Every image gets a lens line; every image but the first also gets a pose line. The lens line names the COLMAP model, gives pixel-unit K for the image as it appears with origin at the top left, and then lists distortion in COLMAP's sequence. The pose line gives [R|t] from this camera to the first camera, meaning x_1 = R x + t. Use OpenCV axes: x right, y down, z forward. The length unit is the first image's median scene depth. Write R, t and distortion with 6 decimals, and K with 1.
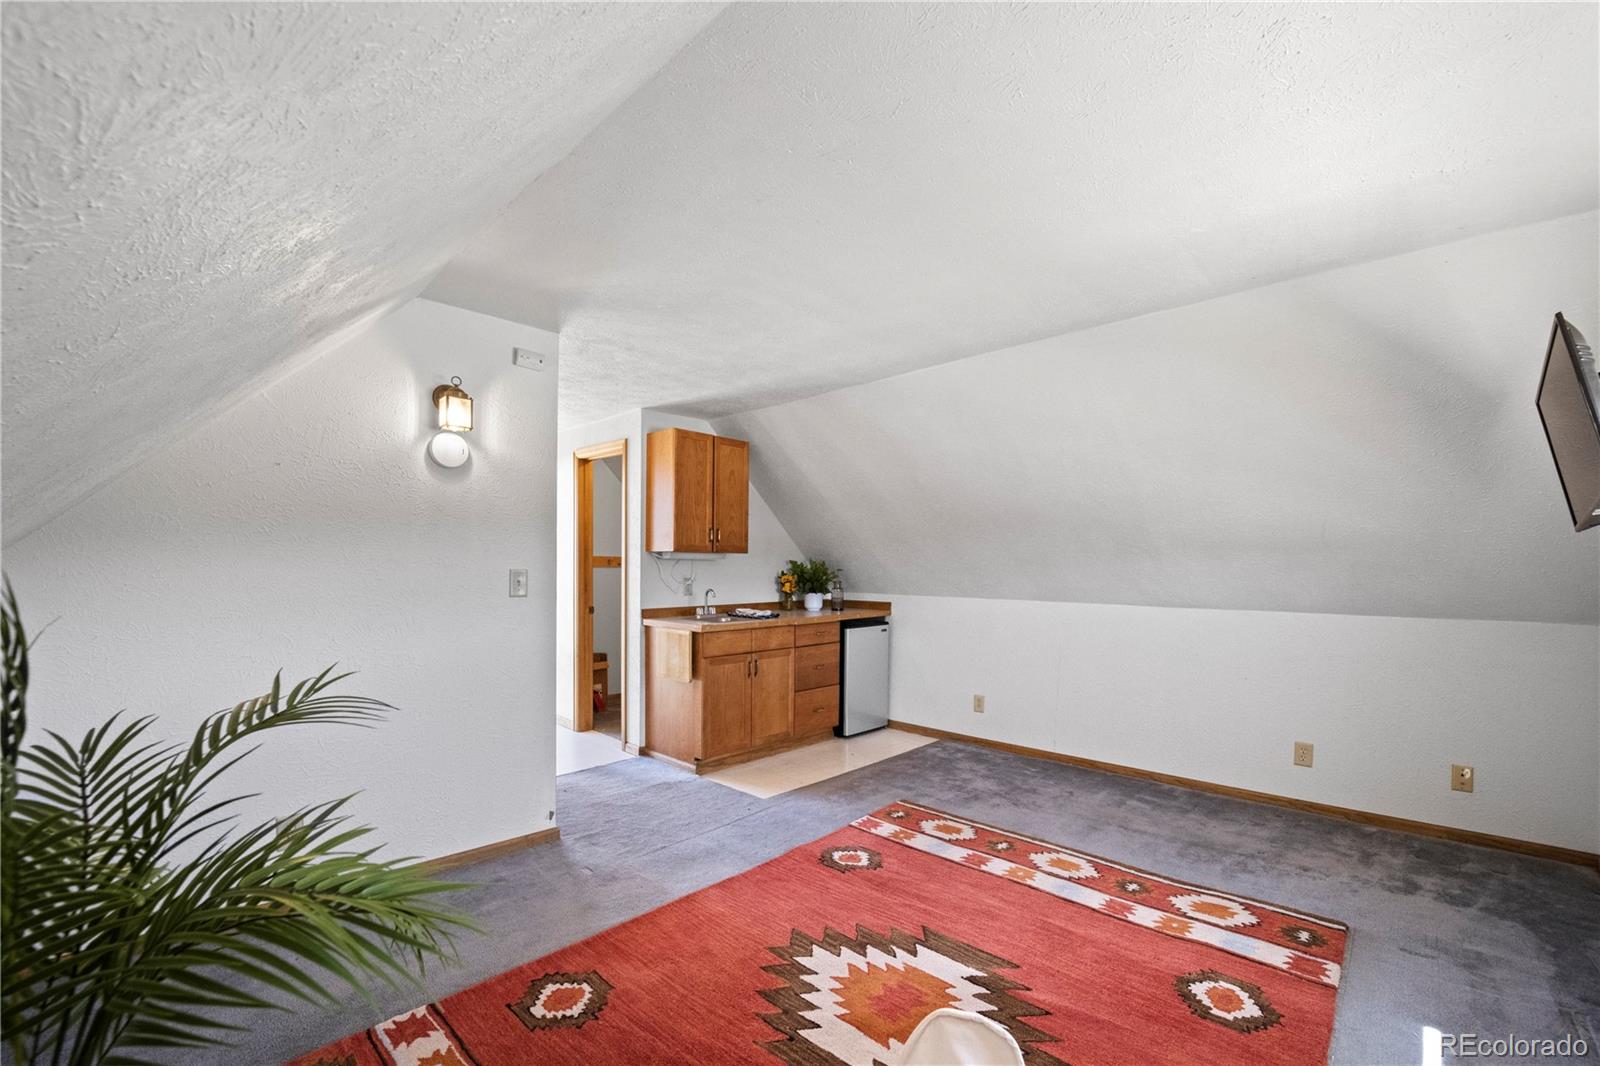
lens RADIAL K [[654.0, 0, 801.8], [0, 654.0, 575.1], [0, 0, 1]] dist [-0.021800, -0.000187]
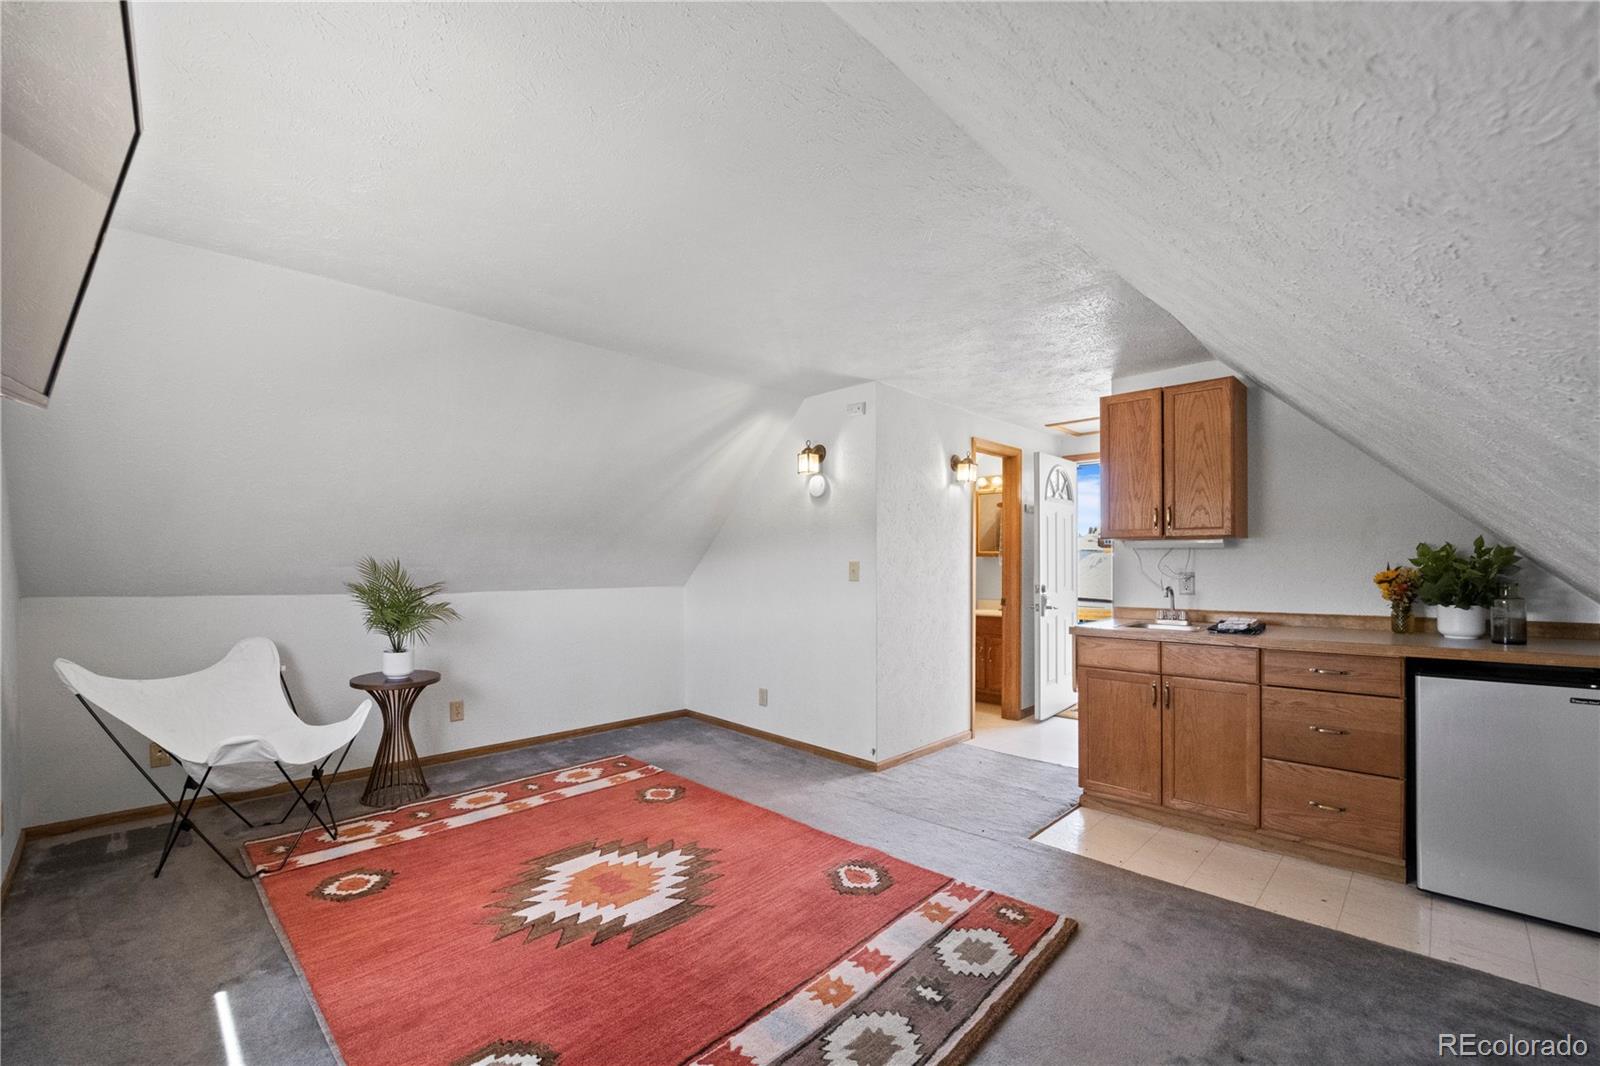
lens RADIAL K [[653.1, 0, 798.3], [0, 653.1, 532.6], [0, 0, 1]] dist [-0.019724, -0.000204]
pose [[0.005985, -0.049918, -0.998735, 0.951063], [-0.007769, 0.998721, -0.049964, -0.000178], [0.999952, 0.008058, 0.005589, 0.858417]]
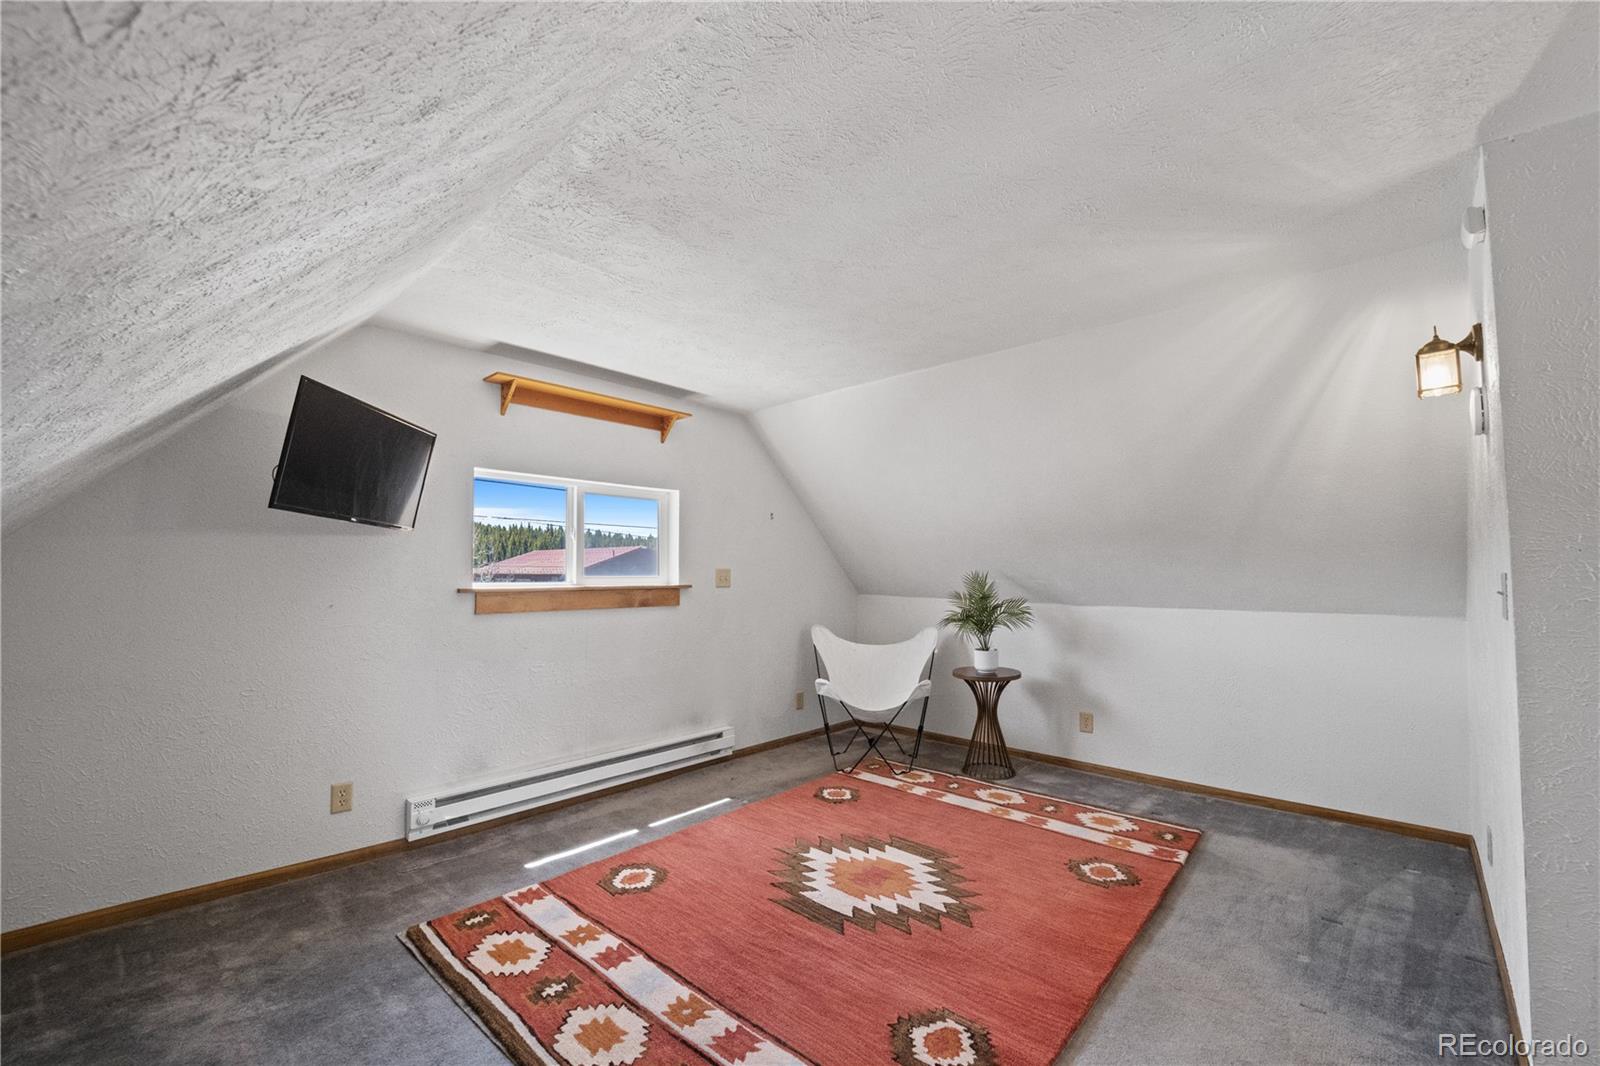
lens RADIAL K [[653.1, 0, 798.3], [0, 653.1, 532.6], [0, 0, 1]] dist [-0.019724, -0.000204]
pose [[-0.999762, -0.009707, -0.019552, 0.213306], [-0.008507, 0.998130, -0.060539, -0.002358], [0.020103, -0.060358, -0.997974, 1.536510]]
